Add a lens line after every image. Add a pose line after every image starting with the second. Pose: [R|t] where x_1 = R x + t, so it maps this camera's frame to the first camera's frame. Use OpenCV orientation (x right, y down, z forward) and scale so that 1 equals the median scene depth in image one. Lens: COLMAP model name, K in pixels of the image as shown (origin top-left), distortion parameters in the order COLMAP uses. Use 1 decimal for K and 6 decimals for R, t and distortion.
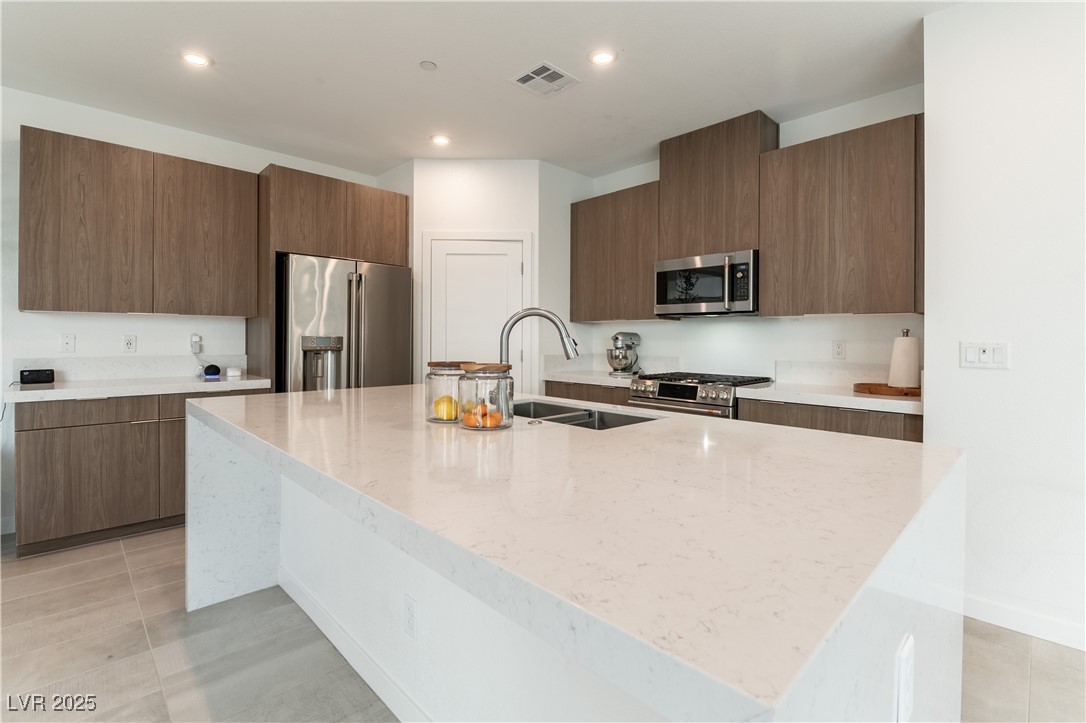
lens RADIAL K [[493.9, 0, 545.9], [0, 493.9, 350.3], [0, 0, 1]] dist [0.003230, 0.000393]
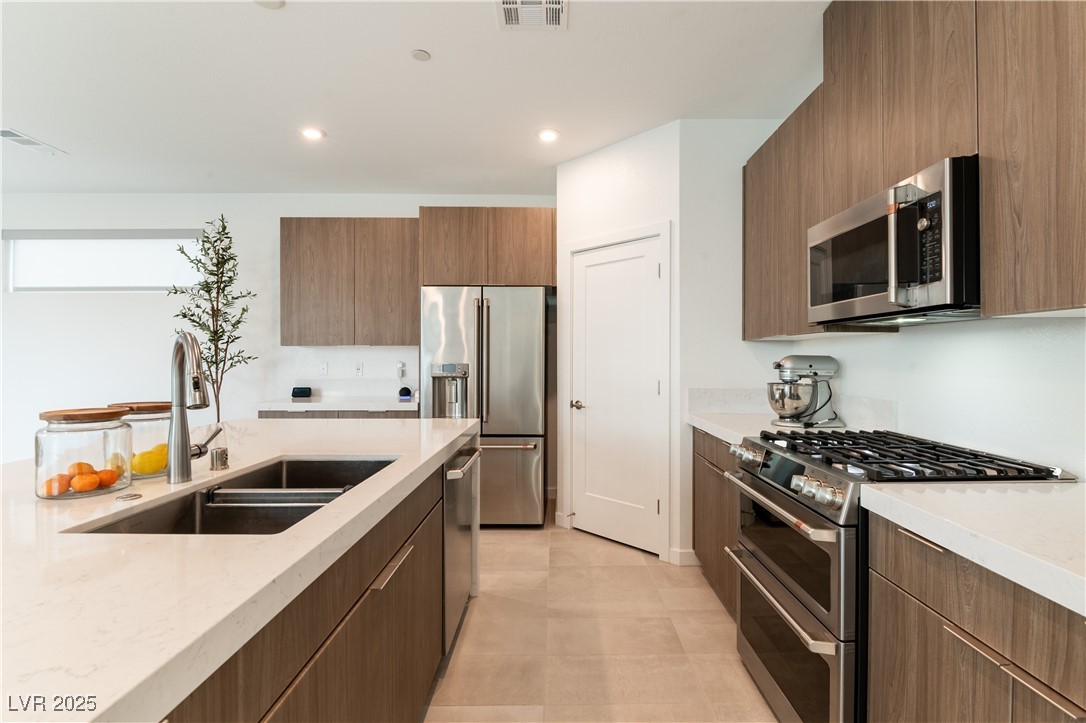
lens RADIAL K [[493.9, 0, 544.4], [0, 493.9, 363.2], [0, 0, 1]] dist [0.003230, 0.000393]
pose [[0.725019, -0.000516, -0.688728, 0.413286], [-0.013250, 0.999804, -0.014697, -0.017265], [0.688601, 0.019782, 0.724870, 0.416684]]
